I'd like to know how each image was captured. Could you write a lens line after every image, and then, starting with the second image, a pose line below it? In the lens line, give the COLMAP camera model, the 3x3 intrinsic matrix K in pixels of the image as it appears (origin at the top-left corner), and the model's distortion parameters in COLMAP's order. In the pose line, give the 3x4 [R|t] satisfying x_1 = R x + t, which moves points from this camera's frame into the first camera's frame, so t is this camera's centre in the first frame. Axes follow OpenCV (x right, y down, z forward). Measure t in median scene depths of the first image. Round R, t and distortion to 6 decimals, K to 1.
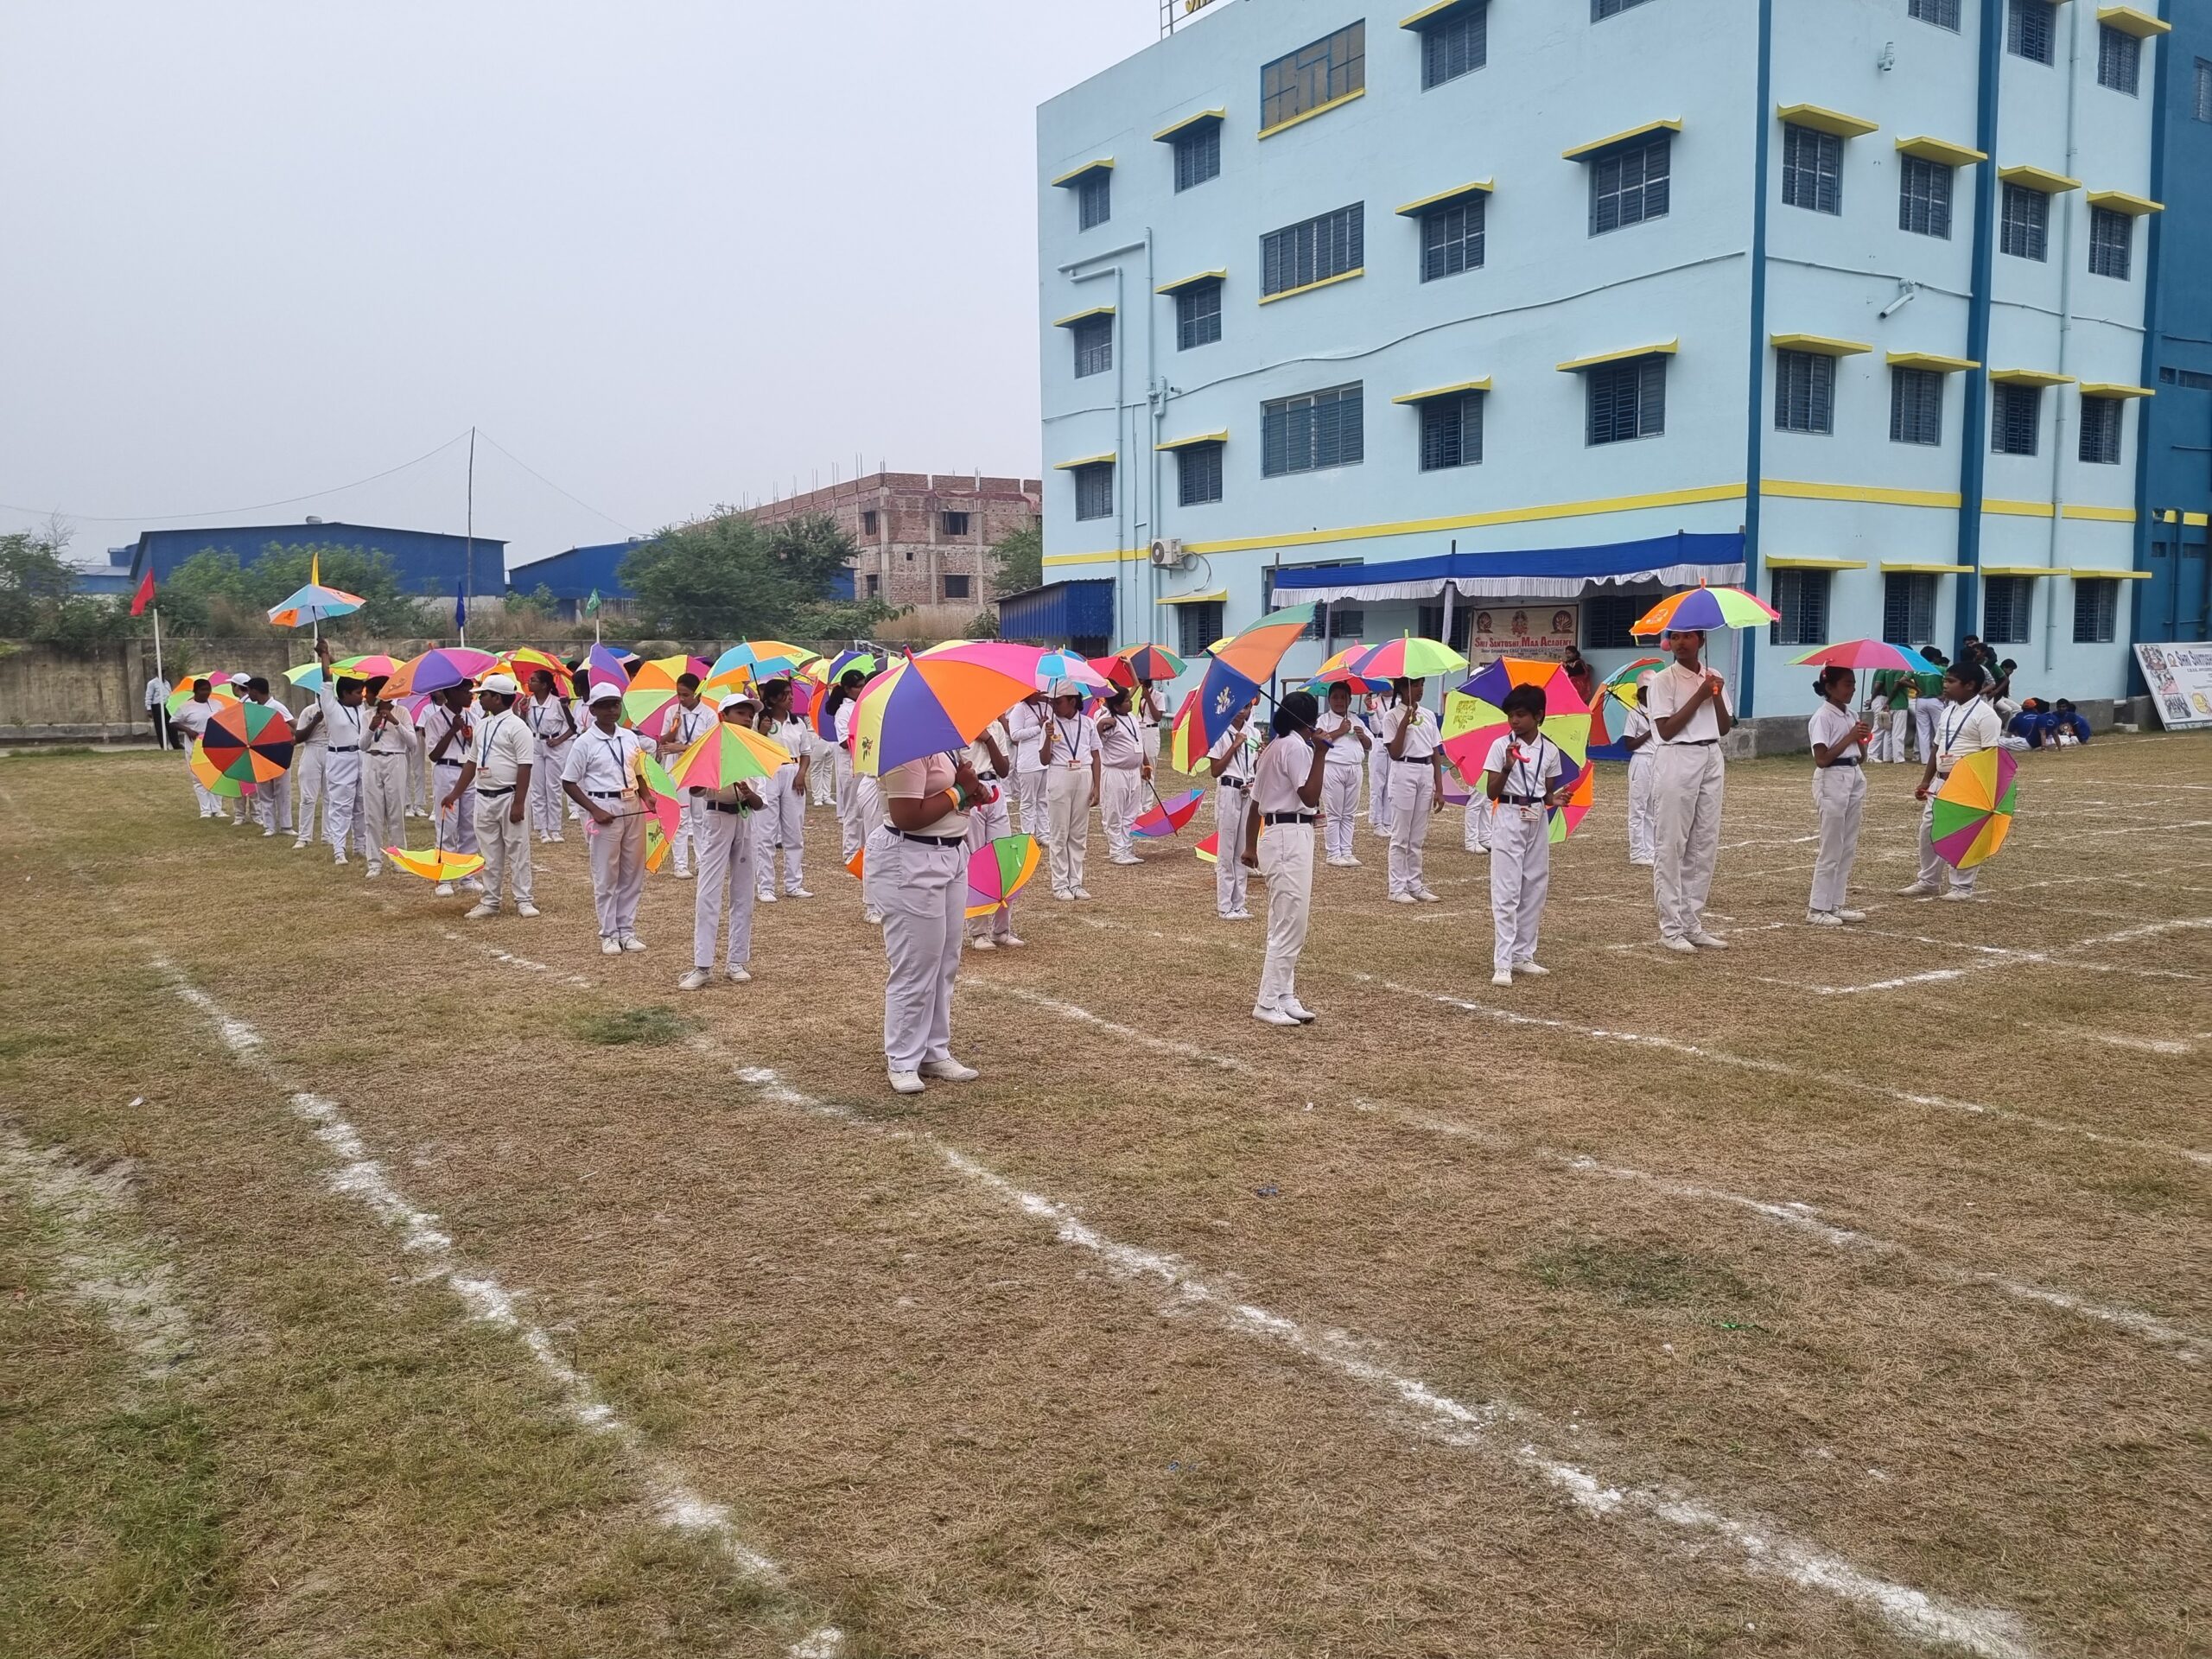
lens RADIAL K [[1653.0, 0, 1106.0], [0, 1653.0, 829.5], [0, 0, 1]] dist [0.043549, -0.001157]
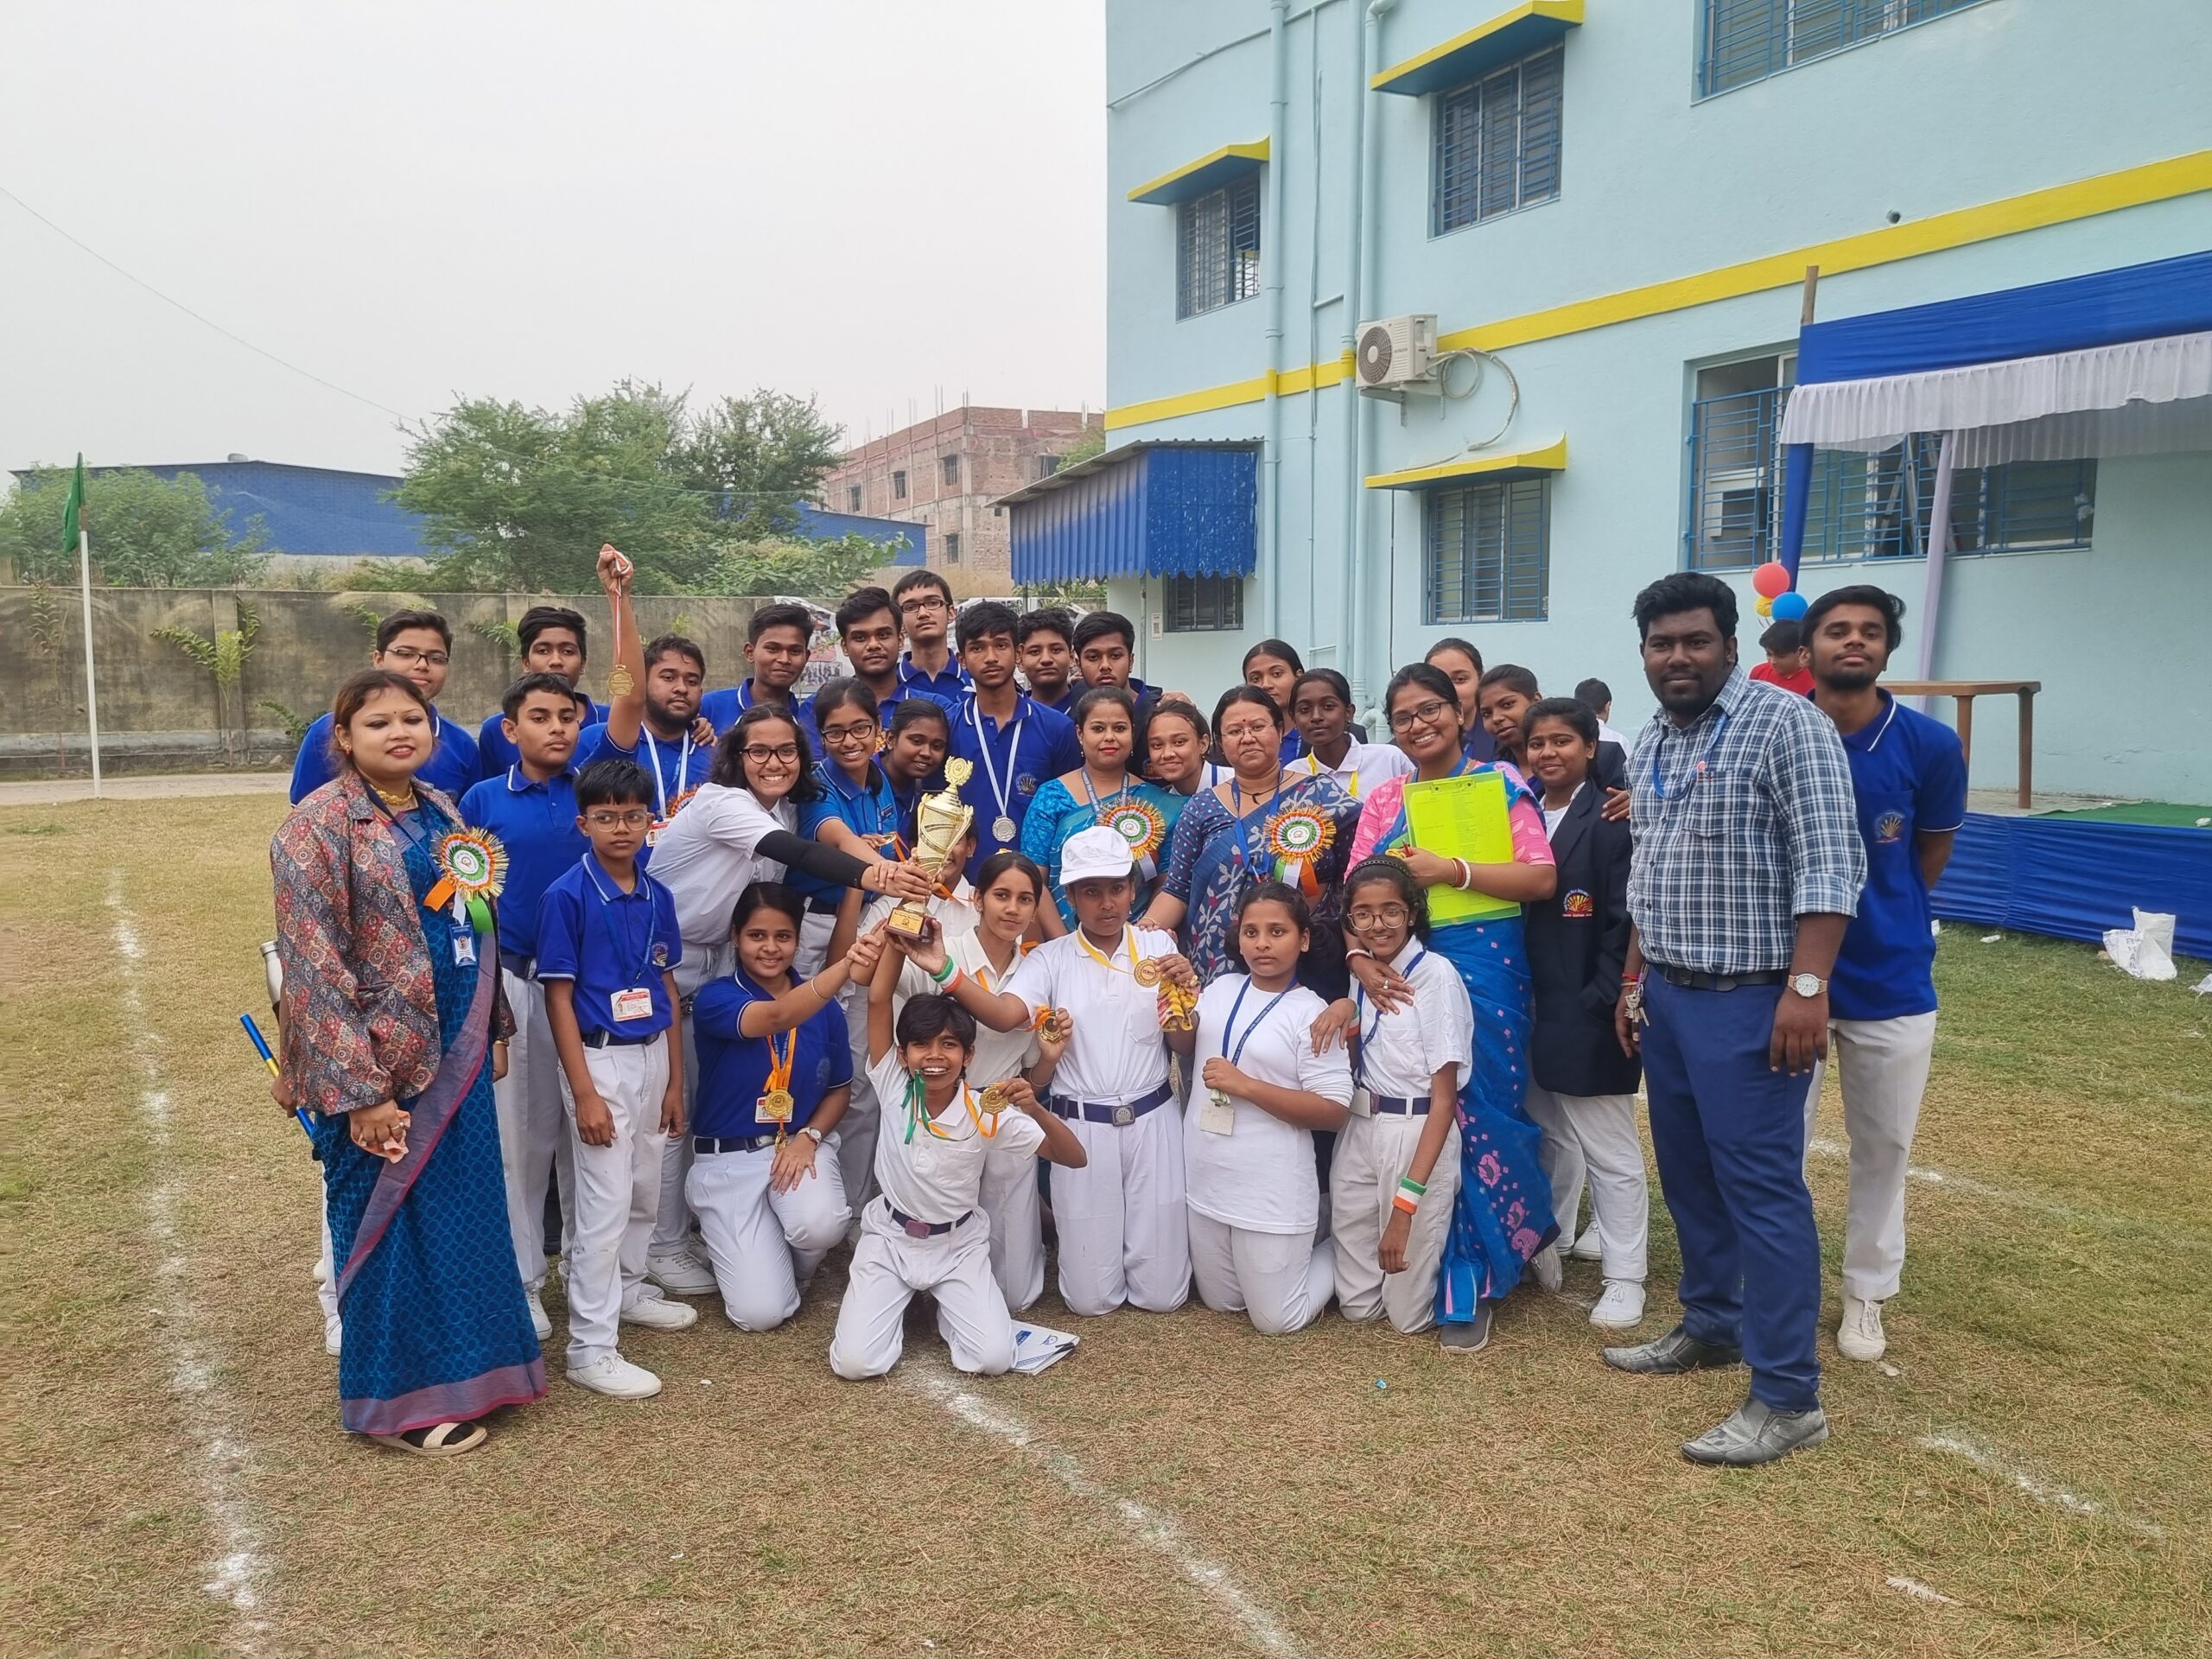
lens RADIAL K [[1653.0, 0, 1106.0], [0, 1653.0, 829.5], [0, 0, 1]] dist [0.043549, -0.001157]
pose [[0.996643, 0.014846, -0.080516, 0.001125], [-0.014135, 0.999856, 0.009383, -0.057076], [0.080643, -0.008214, 0.996709, 0.602058]]
